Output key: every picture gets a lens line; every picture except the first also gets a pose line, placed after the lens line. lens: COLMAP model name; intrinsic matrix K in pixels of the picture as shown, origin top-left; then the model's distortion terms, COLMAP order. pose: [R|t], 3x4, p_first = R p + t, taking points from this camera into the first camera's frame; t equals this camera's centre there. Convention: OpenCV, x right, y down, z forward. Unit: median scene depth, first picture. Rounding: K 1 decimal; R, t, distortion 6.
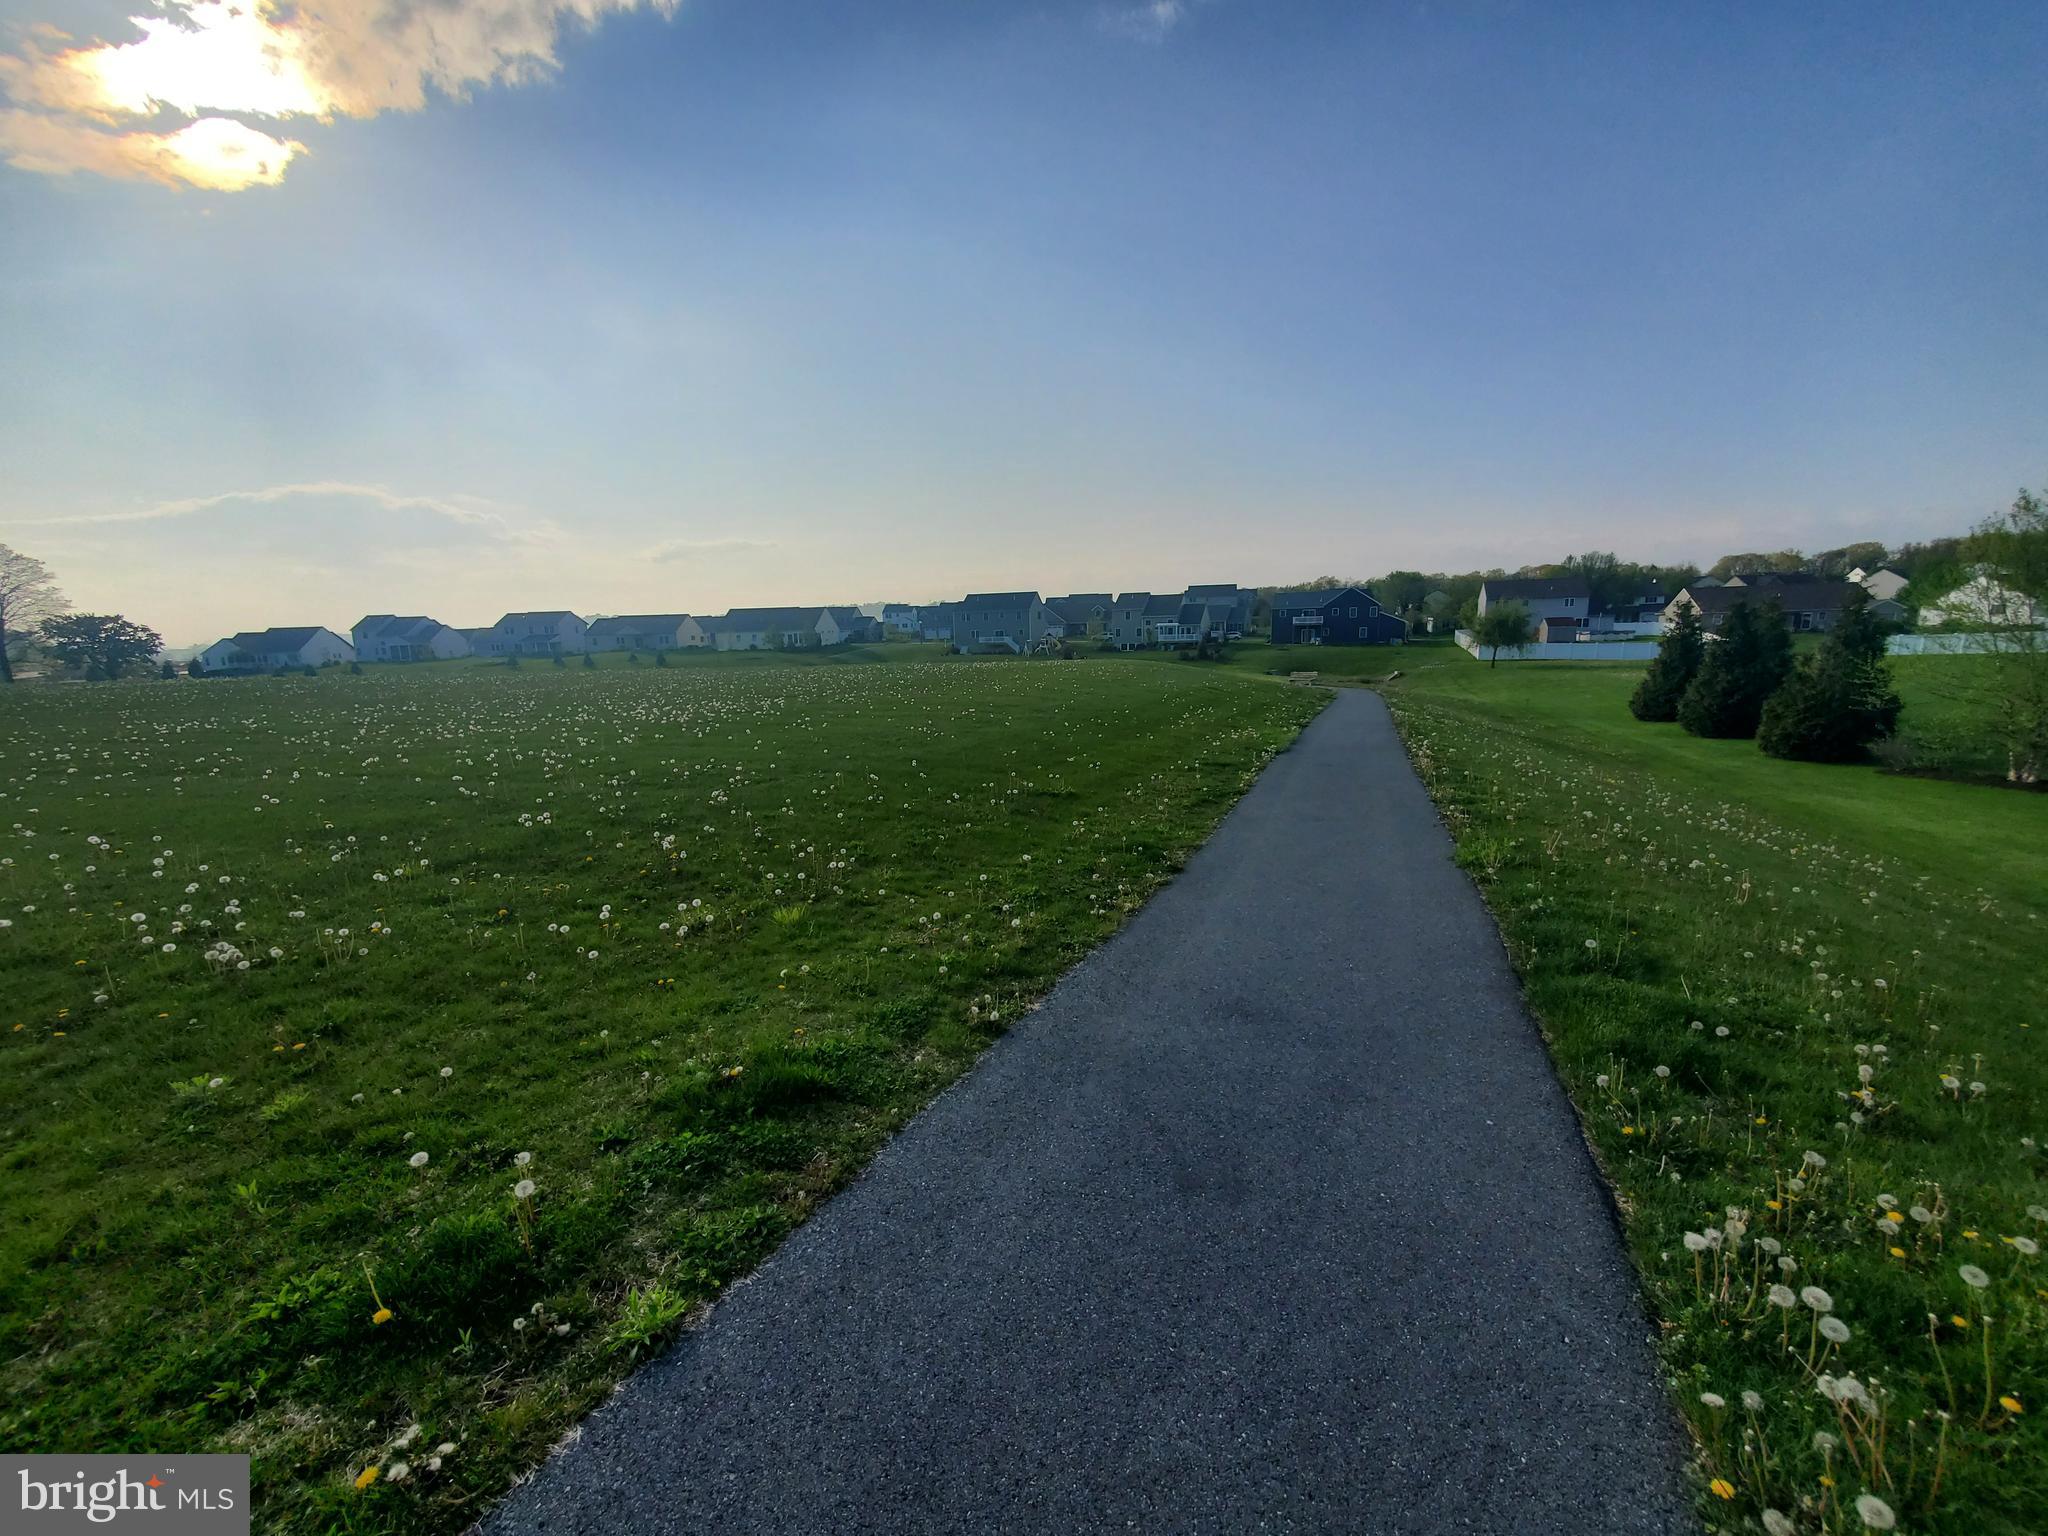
lens RADIAL K [[816.2, 0, 1021.7], [0, 816.2, 774.2], [0, 0, 1]] dist [0.003184, -0.002984]
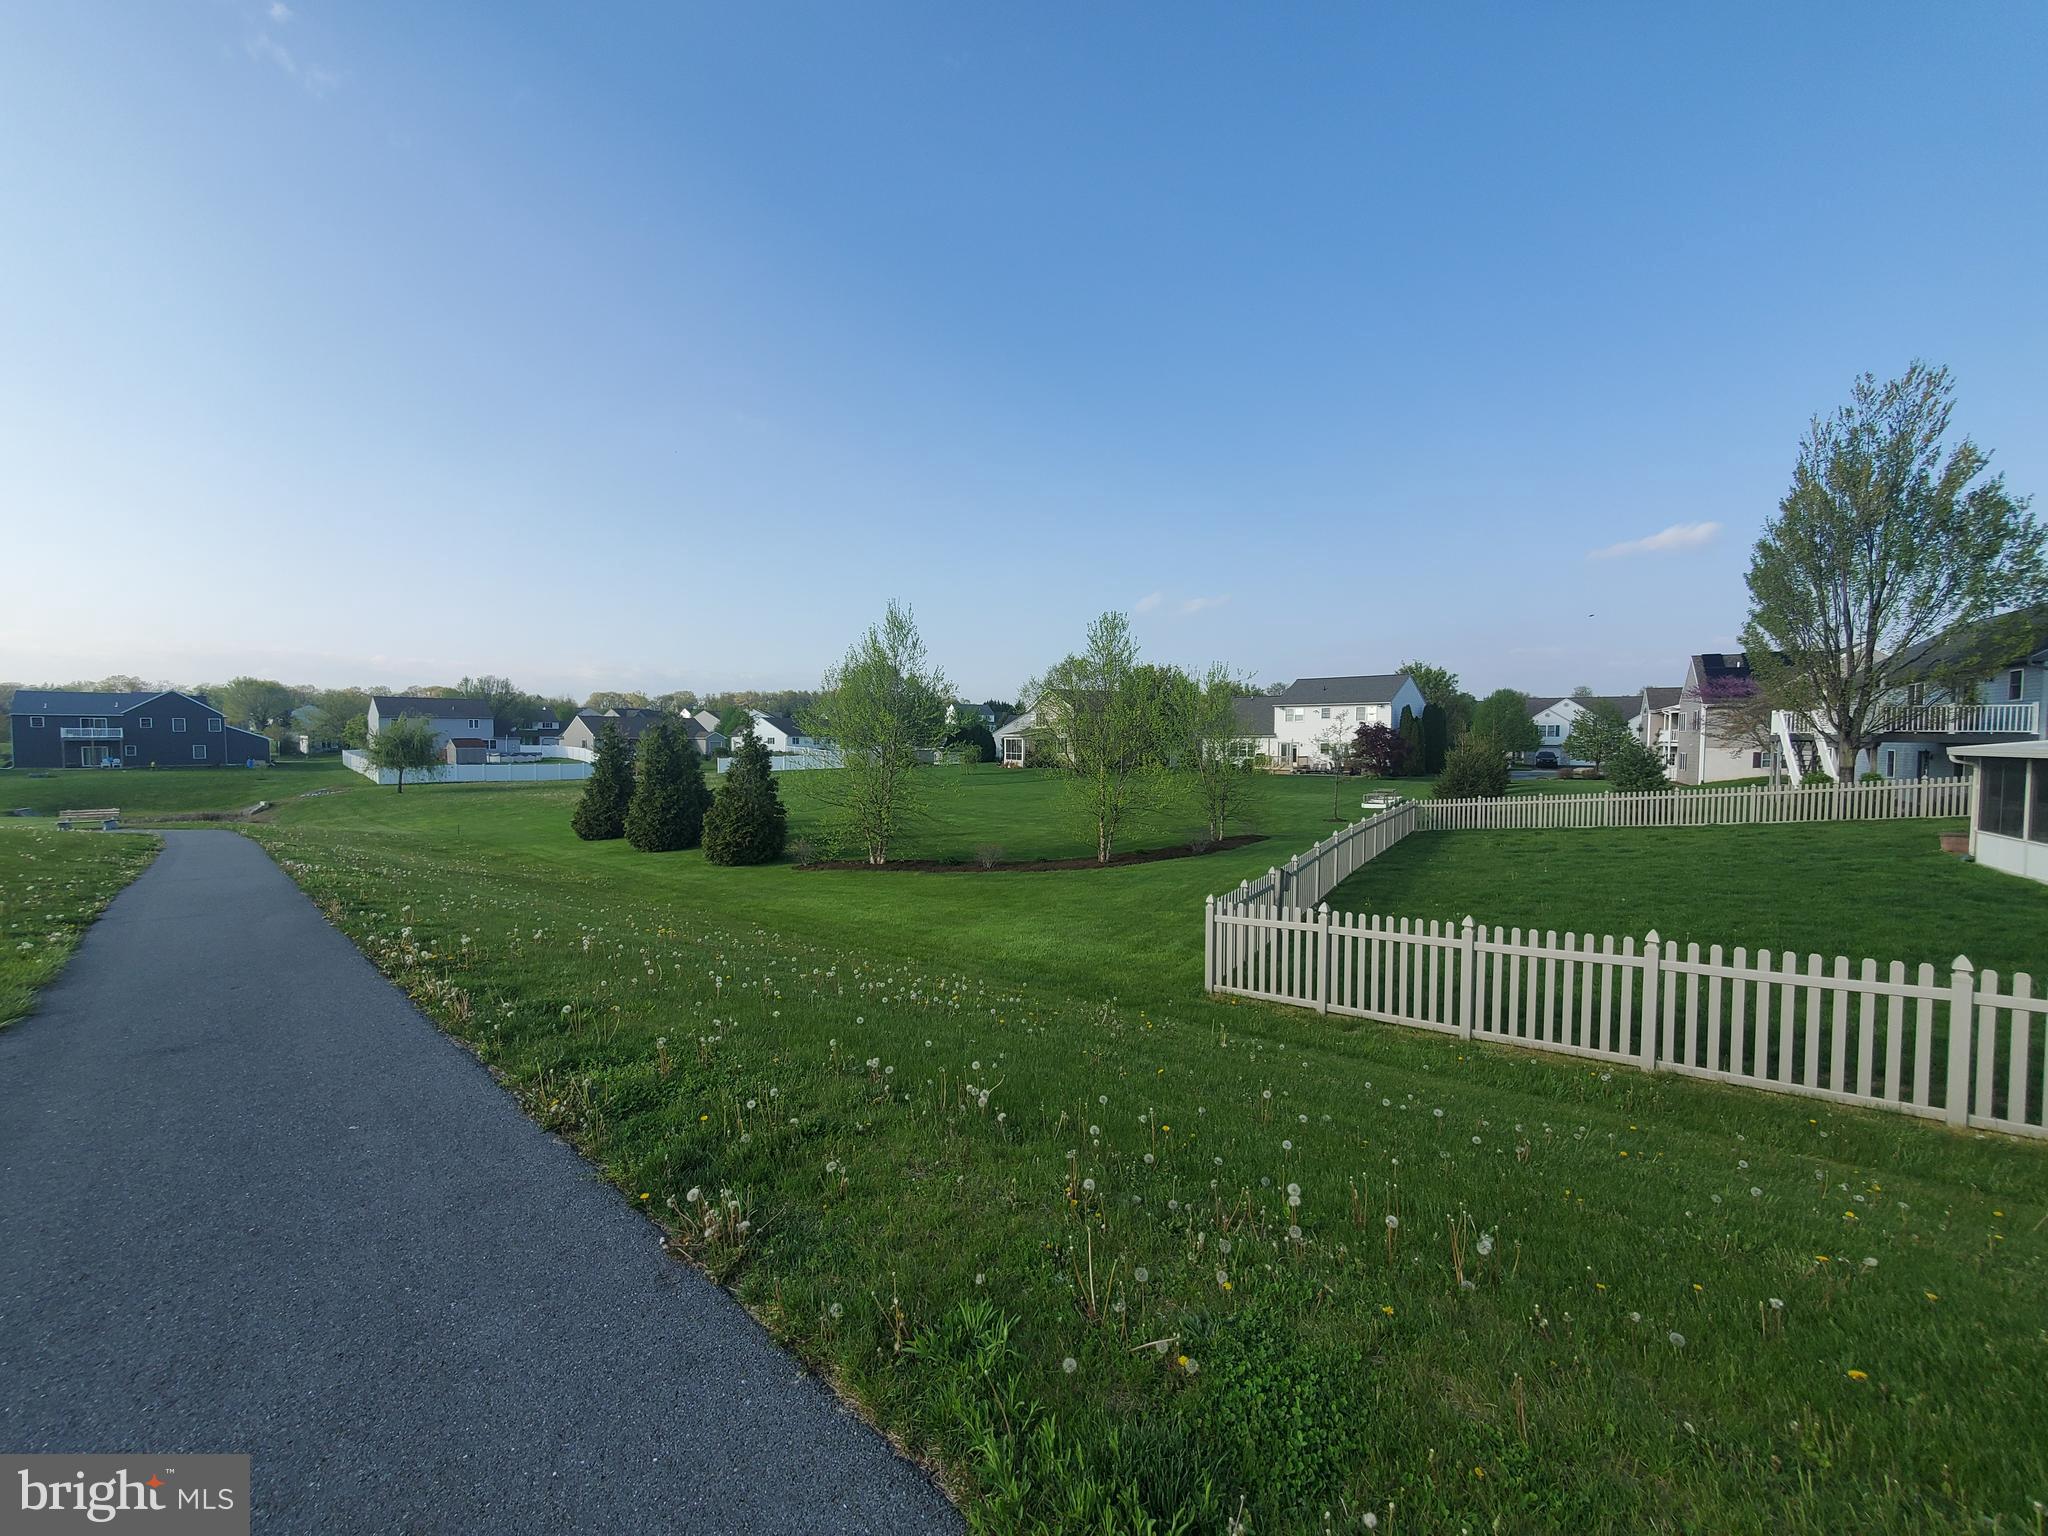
lens RADIAL K [[816.2, 0, 1021.7], [0, 816.2, 774.2], [0, 0, 1]] dist [0.003184, -0.002984]
pose [[0.379790, -0.014124, 0.924965, 0.019381], [0.151323, 0.987364, -0.047057, -0.007084], [-0.912612, 0.157840, 0.377128, 0.052383]]
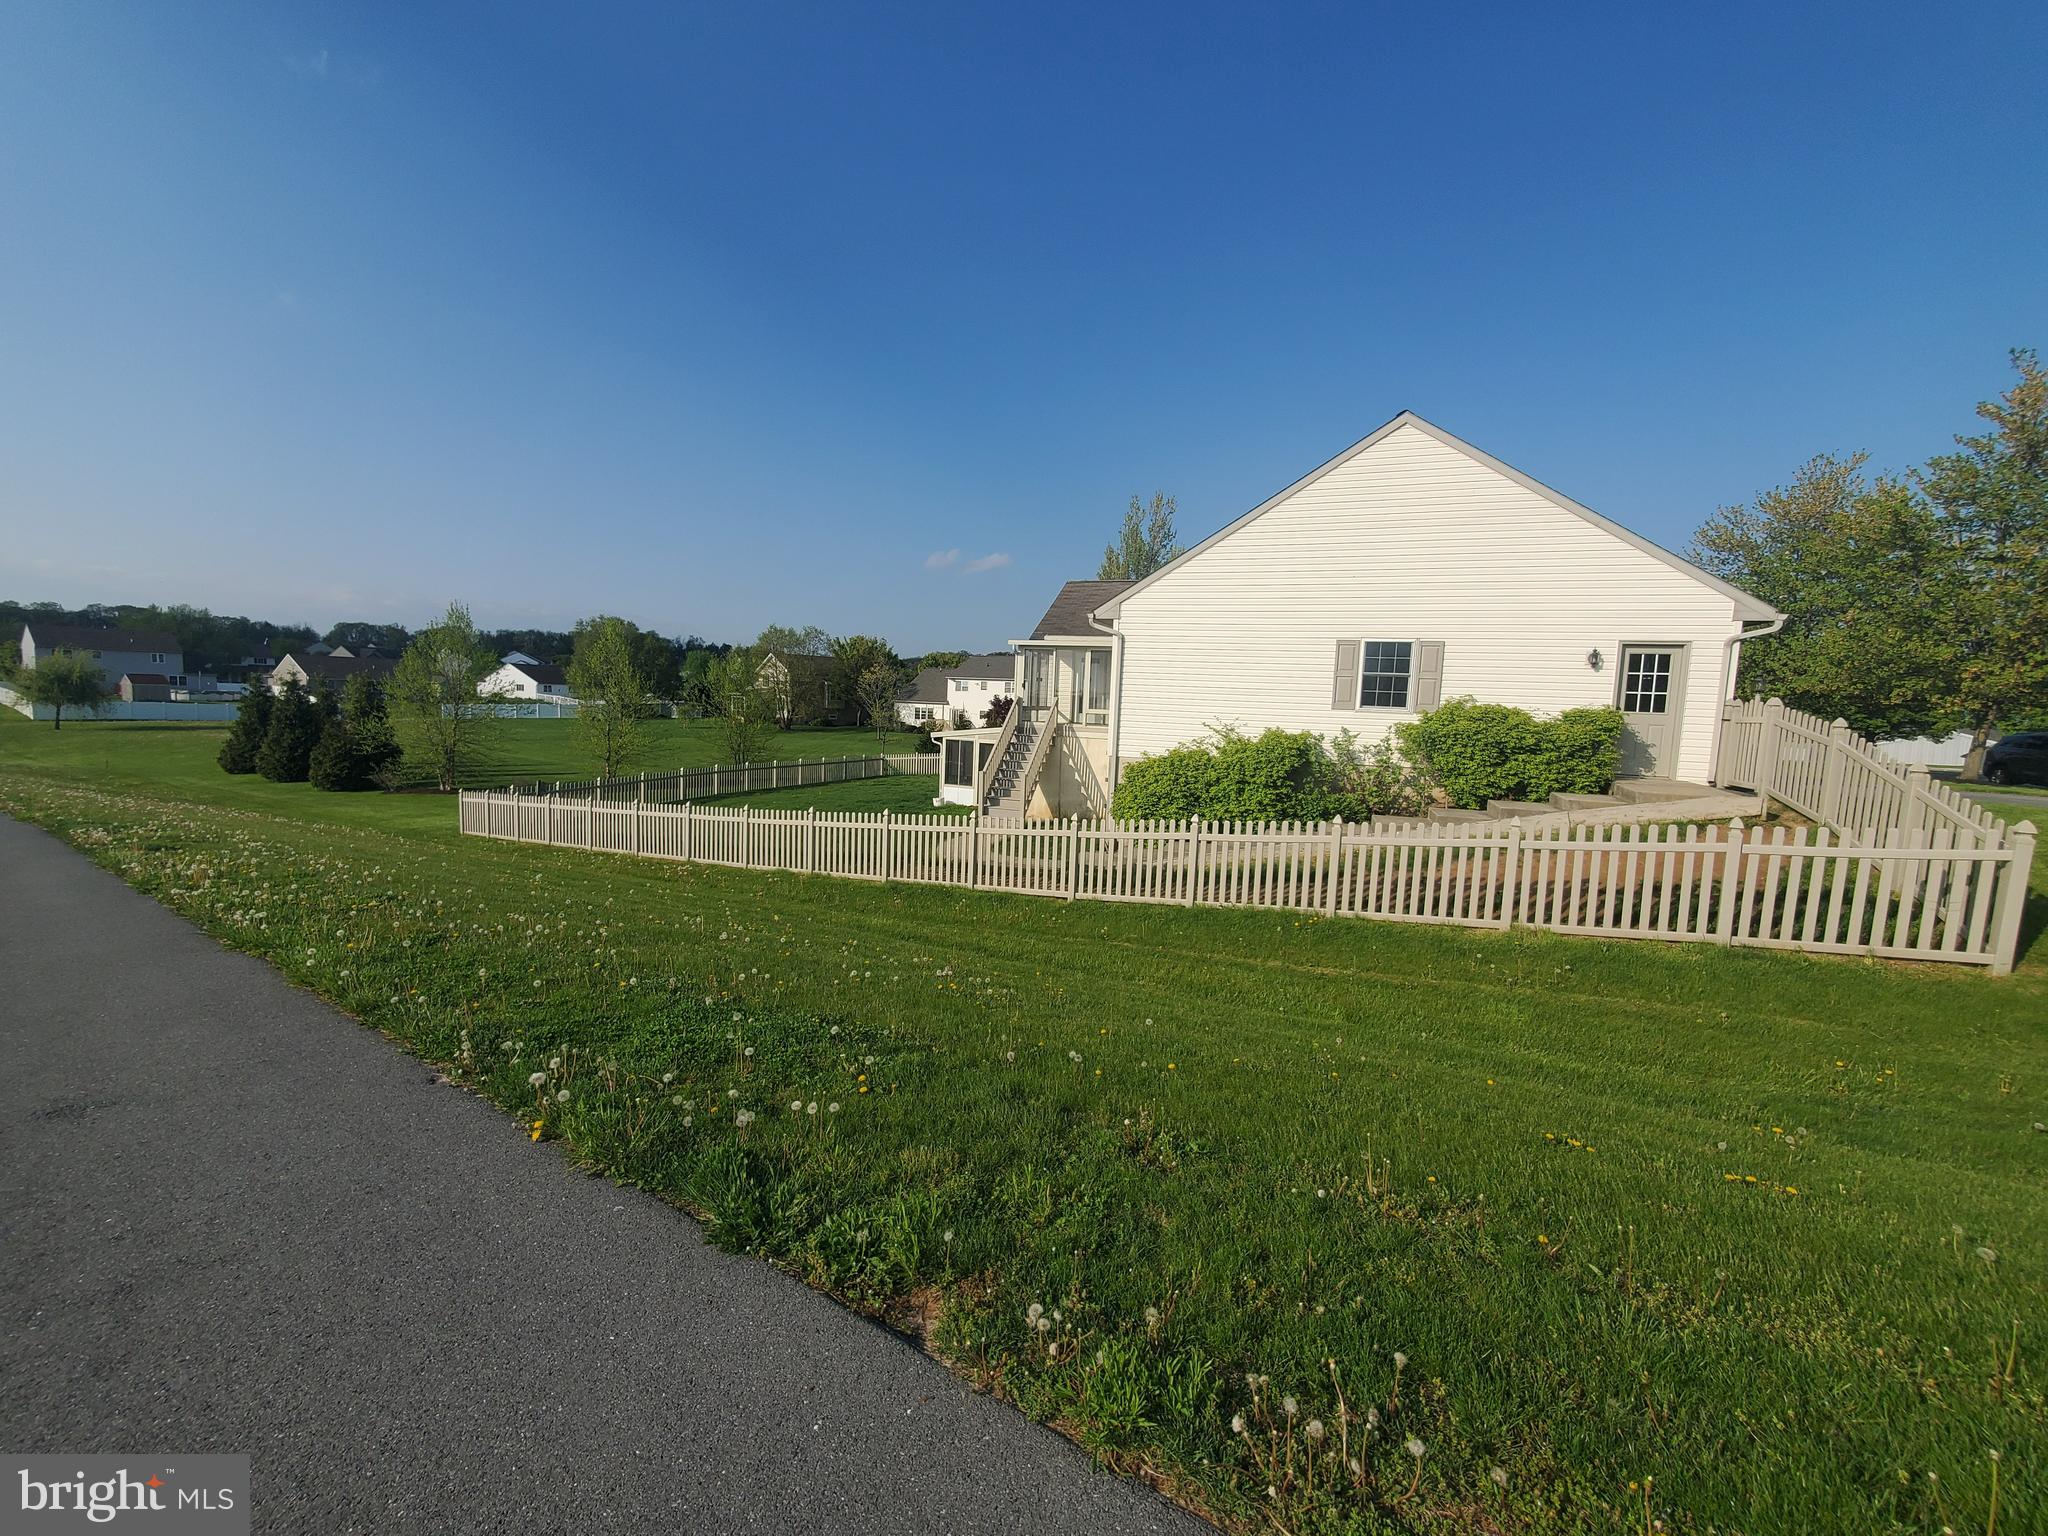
lens RADIAL K [[816.2, 0, 1021.7], [0, 816.2, 774.2], [0, 0, 1]] dist [0.003184, -0.002984]
pose [[0.185002, -0.057094, 0.981078, -0.062345], [0.128851, 0.991102, 0.033380, 0.014860], [-0.974254, 0.120238, 0.190712, -0.115216]]
